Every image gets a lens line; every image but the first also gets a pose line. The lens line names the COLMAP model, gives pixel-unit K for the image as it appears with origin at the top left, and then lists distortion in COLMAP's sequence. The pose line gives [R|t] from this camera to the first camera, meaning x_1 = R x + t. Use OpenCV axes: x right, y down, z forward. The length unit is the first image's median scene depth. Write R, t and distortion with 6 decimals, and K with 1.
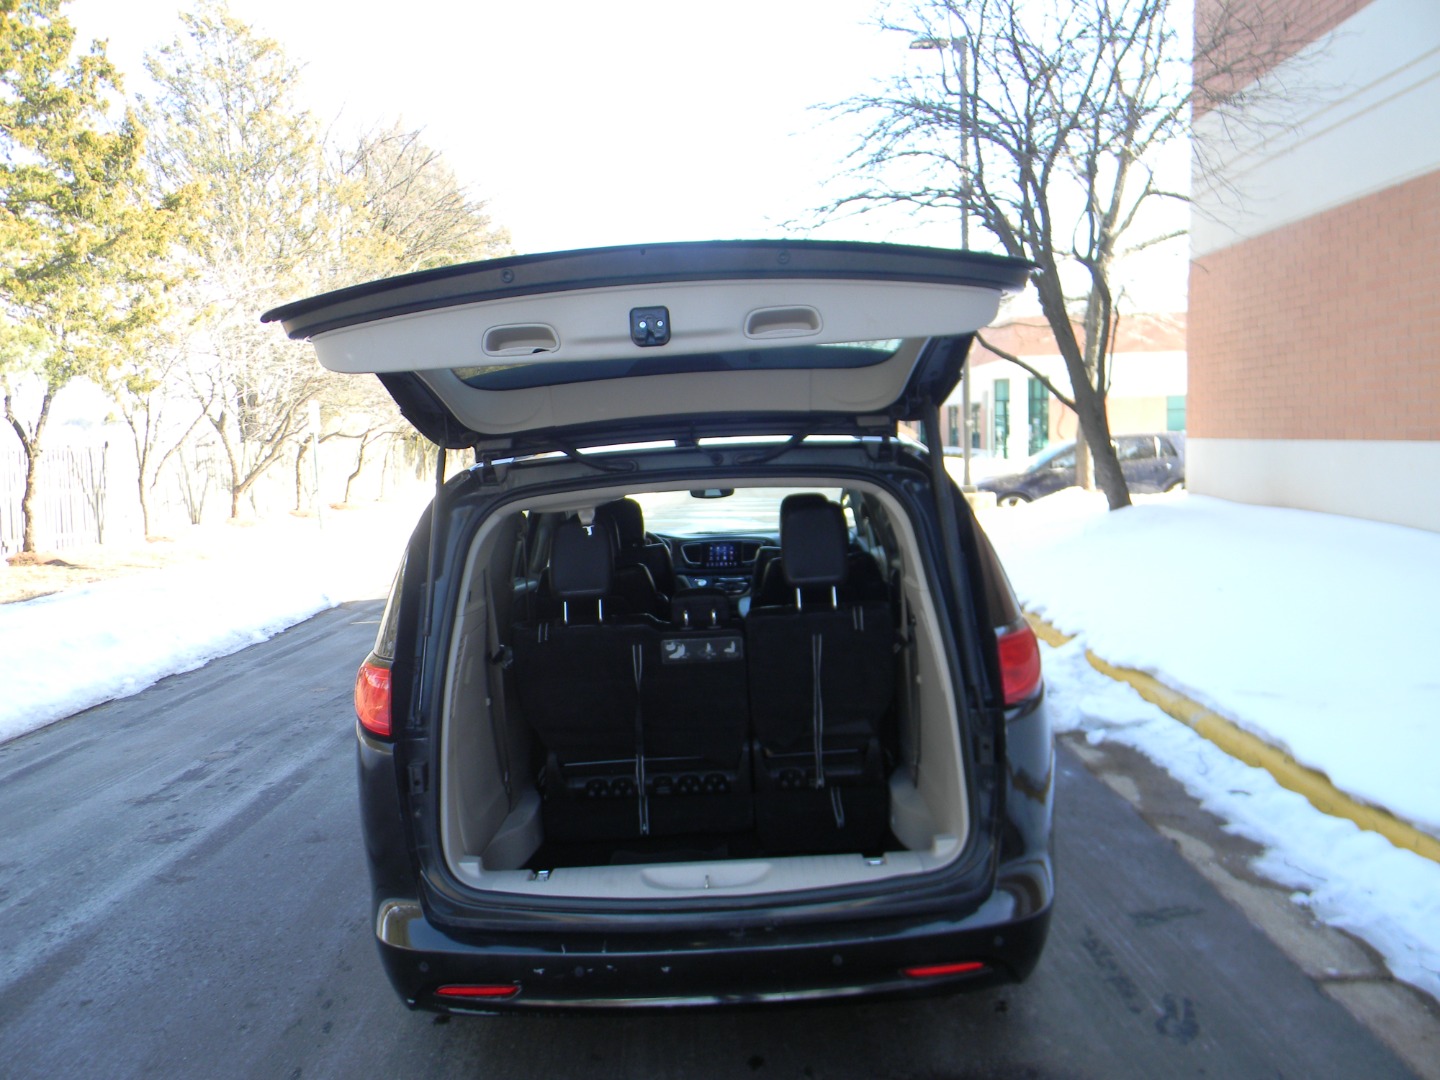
lens RADIAL K [[1153.9, 0, 716.9], [0, 1153.9, 549.2], [0, 0, 1]] dist [0.021493, -0.033824]
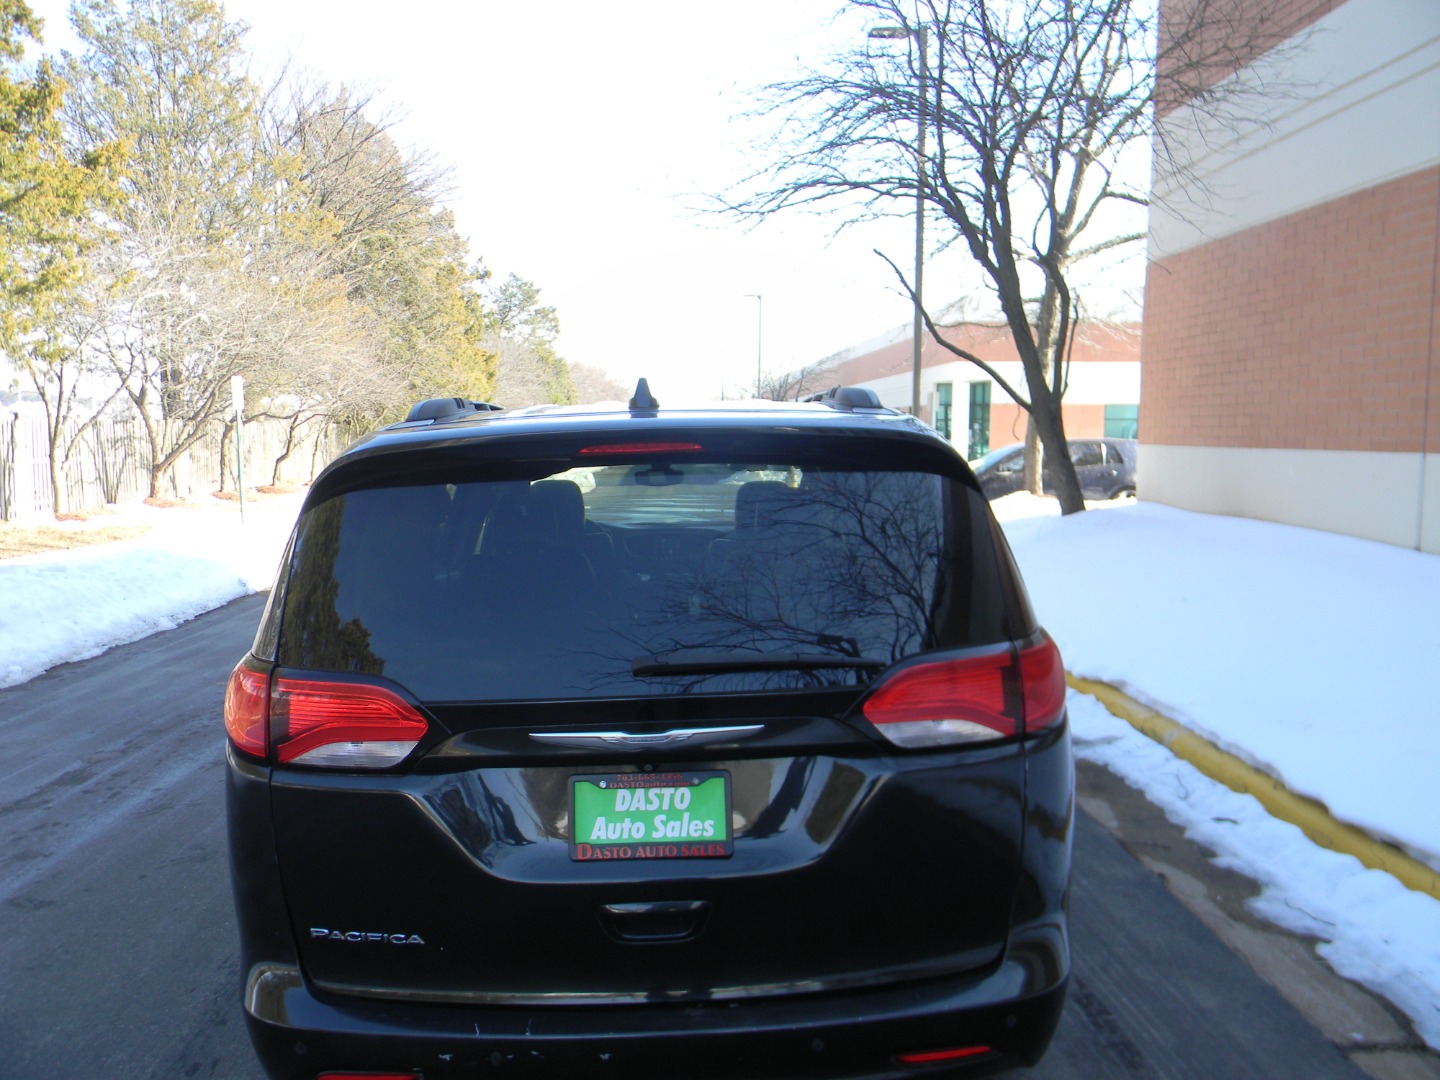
lens RADIAL K [[1153.9, 0, 706.1], [0, 1153.9, 530.4], [0, 0, 1]] dist [0.021493, -0.033824]
pose [[0.998573, 0.028067, 0.045425, -0.006293], [-0.027453, 0.999524, -0.014085, 0.002135], [-0.045798, 0.012818, 0.998868, 0.057566]]
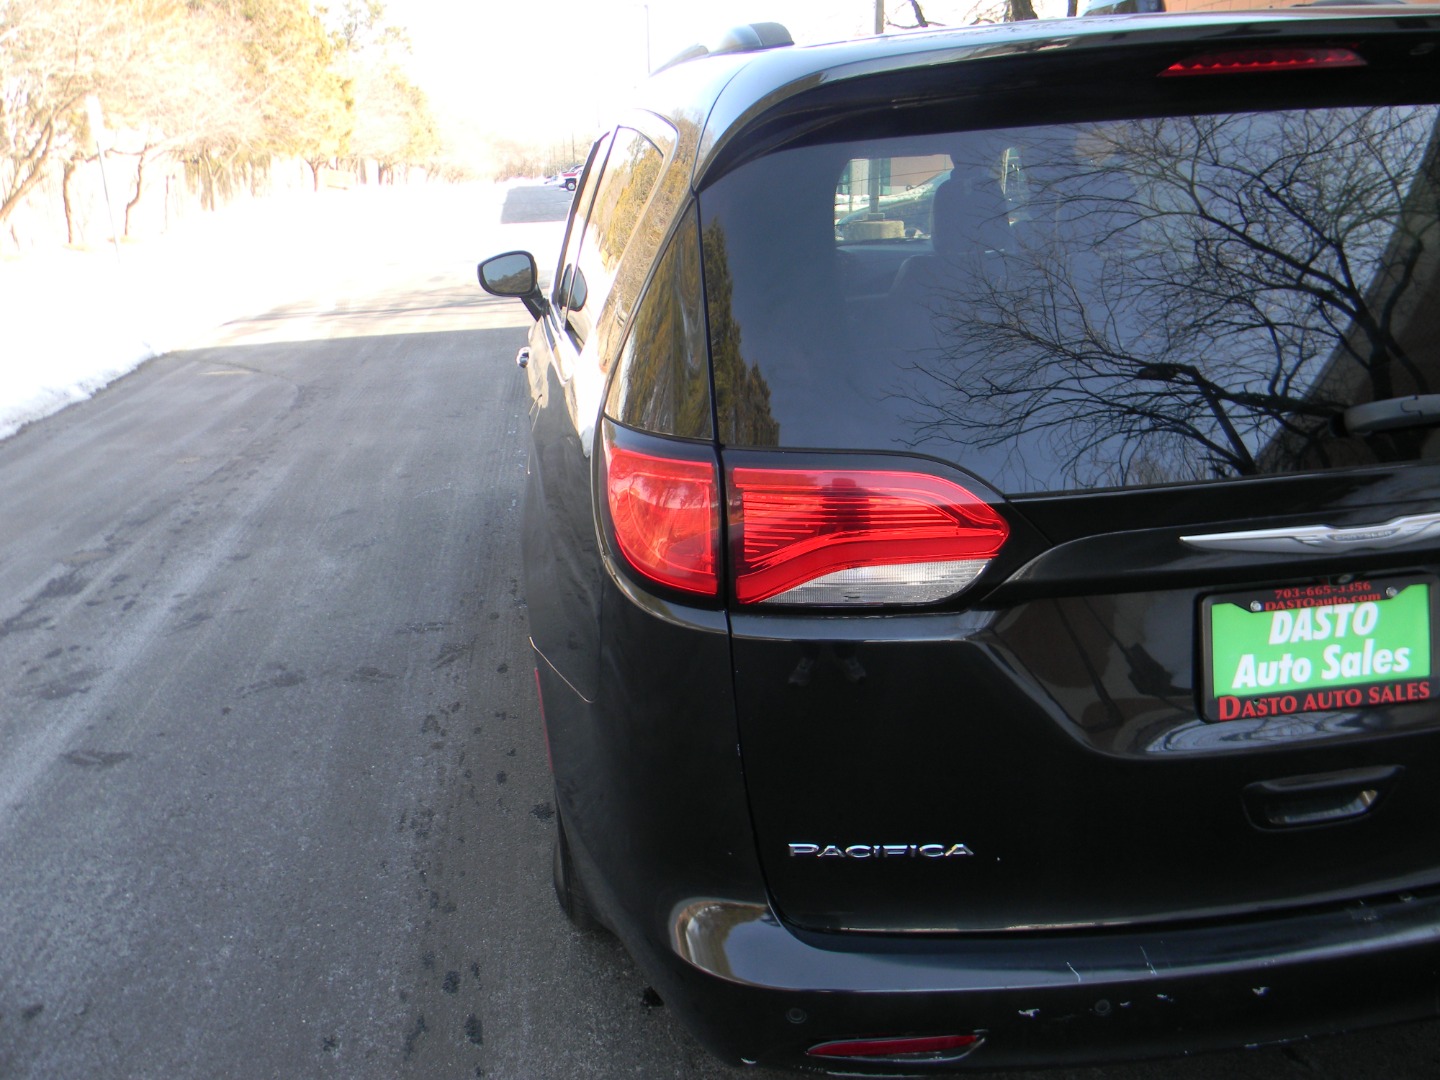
lens RADIAL K [[1153.9, 0, 704.6], [0, 1153.9, 526.0], [0, 0, 1]] dist [0.021493, -0.033824]
pose [[0.987388, -0.039032, 0.153435, -0.115377], [0.007722, 0.979854, 0.199568, 0.010767], [-0.158133, -0.195866, 0.967797, 0.168338]]
